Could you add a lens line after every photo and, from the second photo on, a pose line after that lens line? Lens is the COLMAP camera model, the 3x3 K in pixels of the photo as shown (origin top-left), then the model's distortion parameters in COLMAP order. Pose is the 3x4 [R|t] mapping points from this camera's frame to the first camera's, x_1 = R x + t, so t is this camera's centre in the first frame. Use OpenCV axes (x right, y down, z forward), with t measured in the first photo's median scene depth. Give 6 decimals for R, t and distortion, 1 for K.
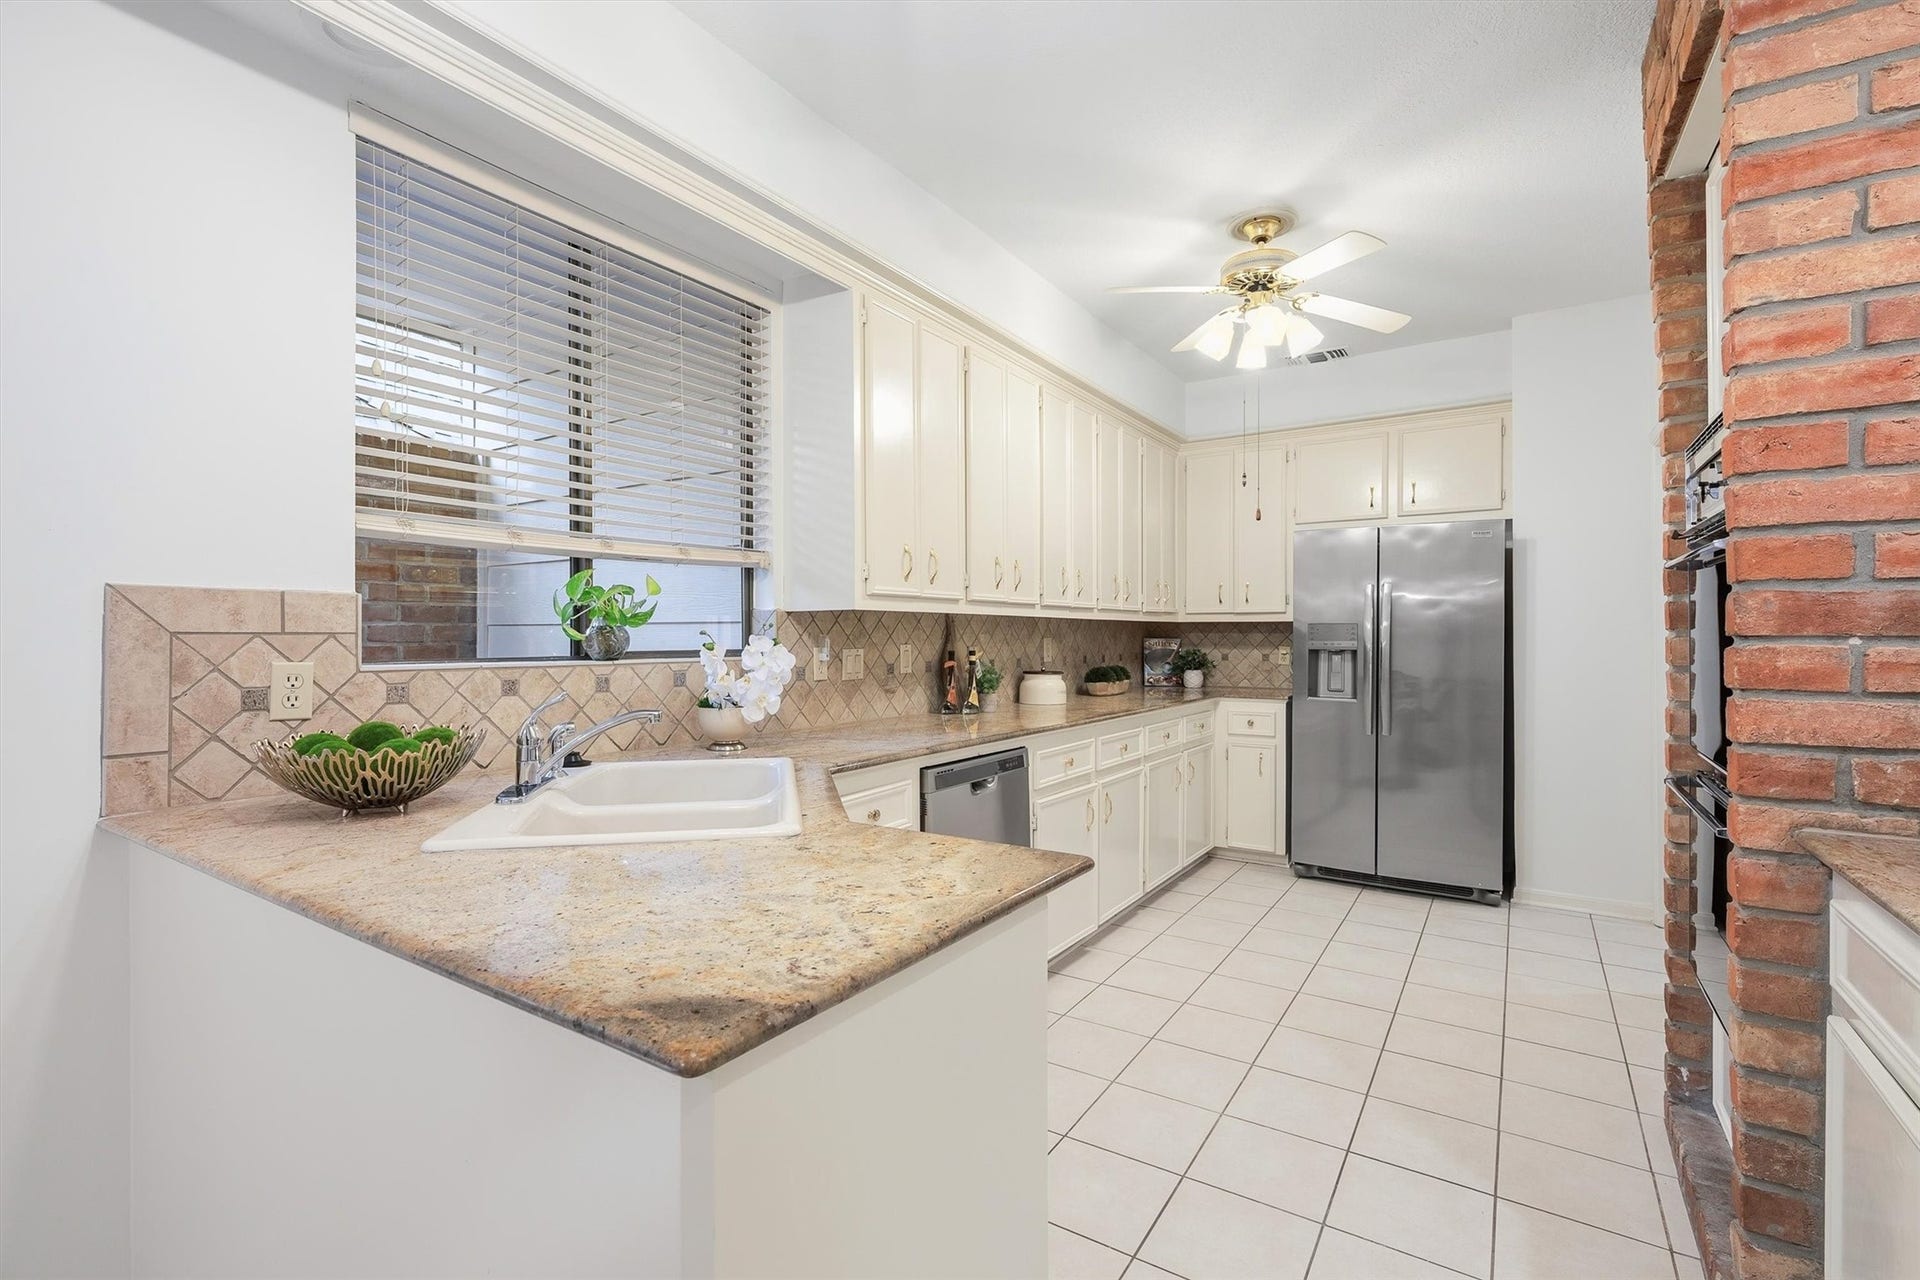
lens RADIAL K [[866.5, 0, 956.9], [0, 866.5, 643.6], [0, 0, 1]] dist [0.000539, -0.000557]
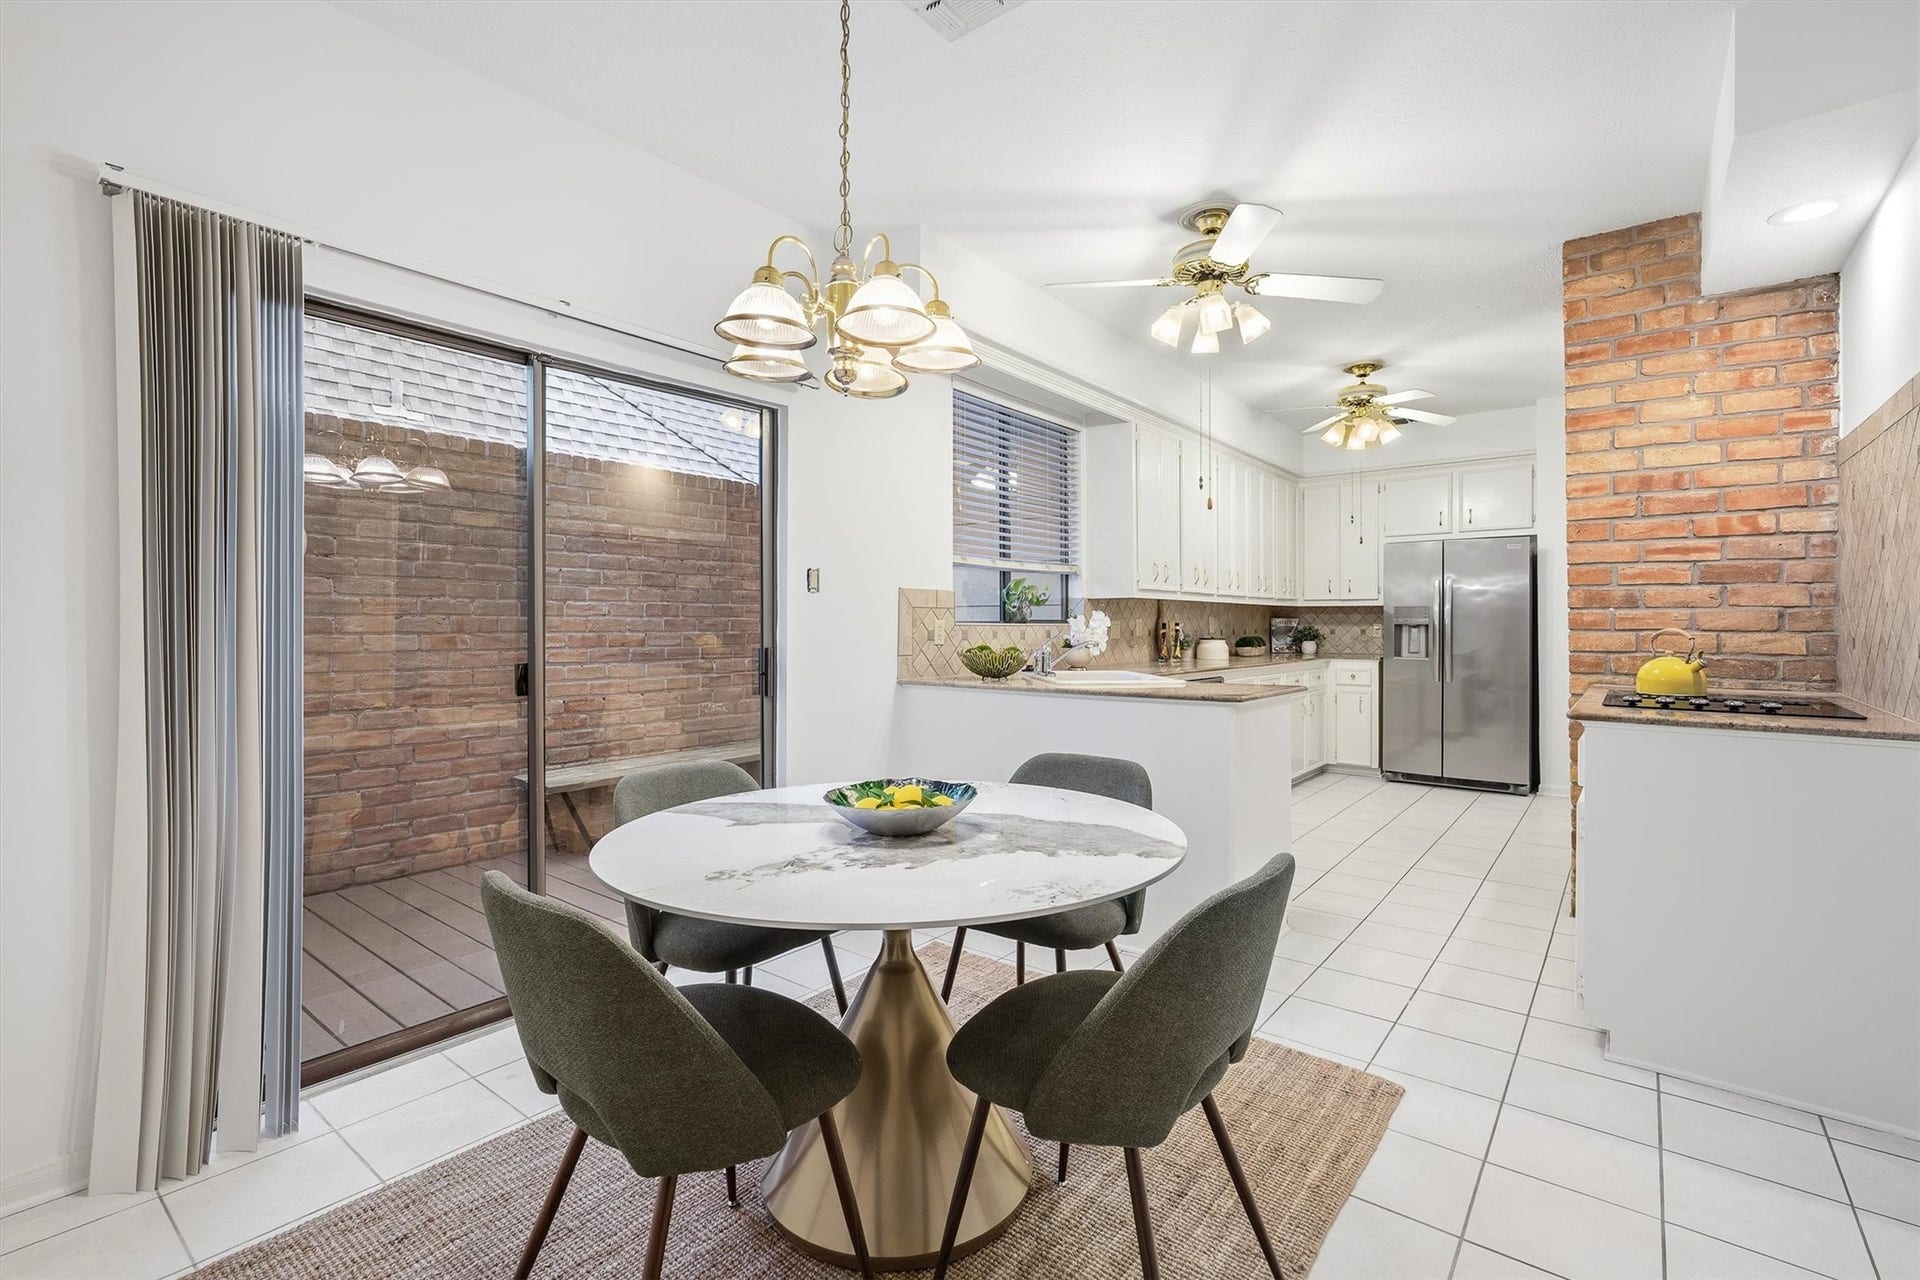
lens RADIAL K [[866.5, 0, 961.8], [0, 866.5, 624.0], [0, 0, 1]] dist [0.000539, -0.000557]
pose [[0.996402, 0.000617, -0.084755, -0.216042], [-0.001376, 0.999959, -0.008899, 0.022099], [0.084746, 0.008984, 0.996362, -0.567210]]
